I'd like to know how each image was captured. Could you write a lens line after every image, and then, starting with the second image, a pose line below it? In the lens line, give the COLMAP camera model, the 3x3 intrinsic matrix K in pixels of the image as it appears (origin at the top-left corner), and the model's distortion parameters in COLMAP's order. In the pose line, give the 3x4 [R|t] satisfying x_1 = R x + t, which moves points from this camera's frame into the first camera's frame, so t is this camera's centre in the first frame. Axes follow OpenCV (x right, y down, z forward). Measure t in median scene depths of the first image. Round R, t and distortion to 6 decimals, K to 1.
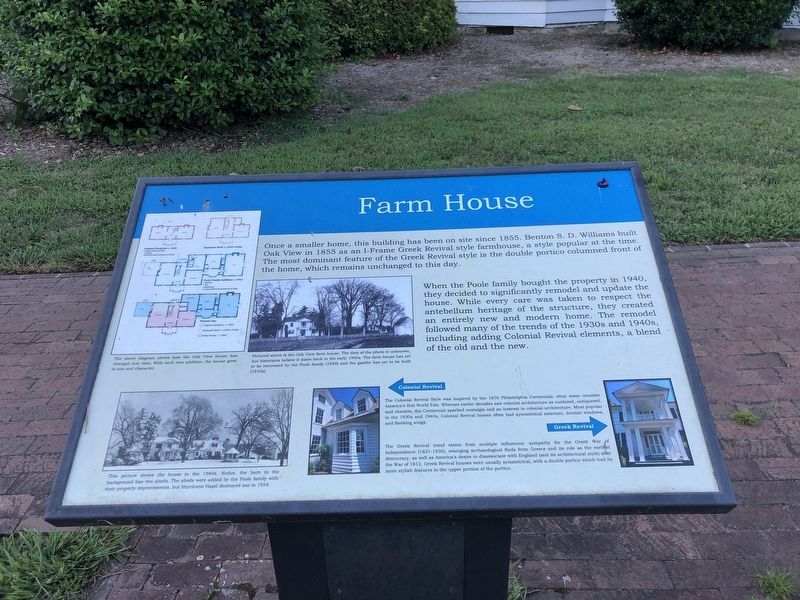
lens RADIAL K [[657.5, 0, 400.0], [0, 657.5, 300.0], [0, 0, 1]] dist [0.007027, 0.000276]
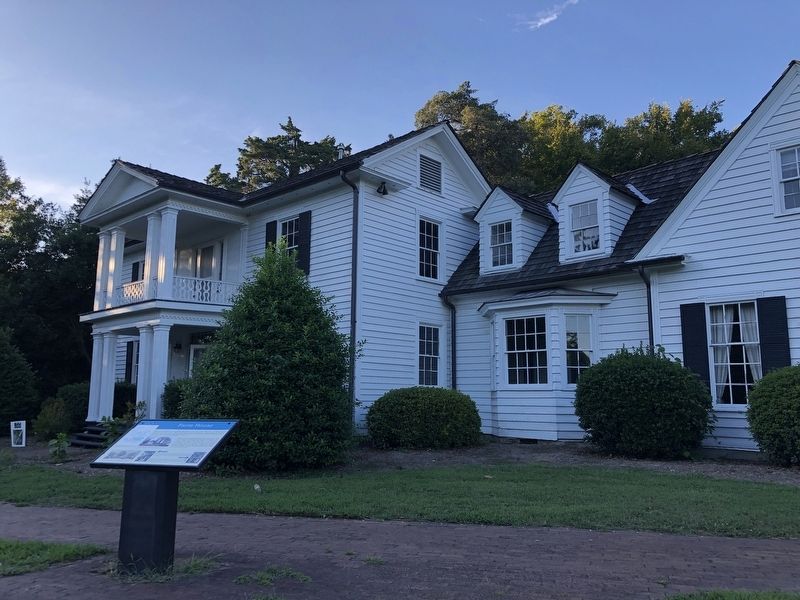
lens RADIAL K [[657.5, 0, 400.0], [0, 657.5, 300.0], [0, 0, 1]] dist [0.007027, 0.000276]
pose [[0.957953, -0.003119, -0.286907, 0.359103], [-0.164552, 0.813181, -0.558264, 0.190475], [0.235049, 0.582002, 0.778477, -0.356182]]
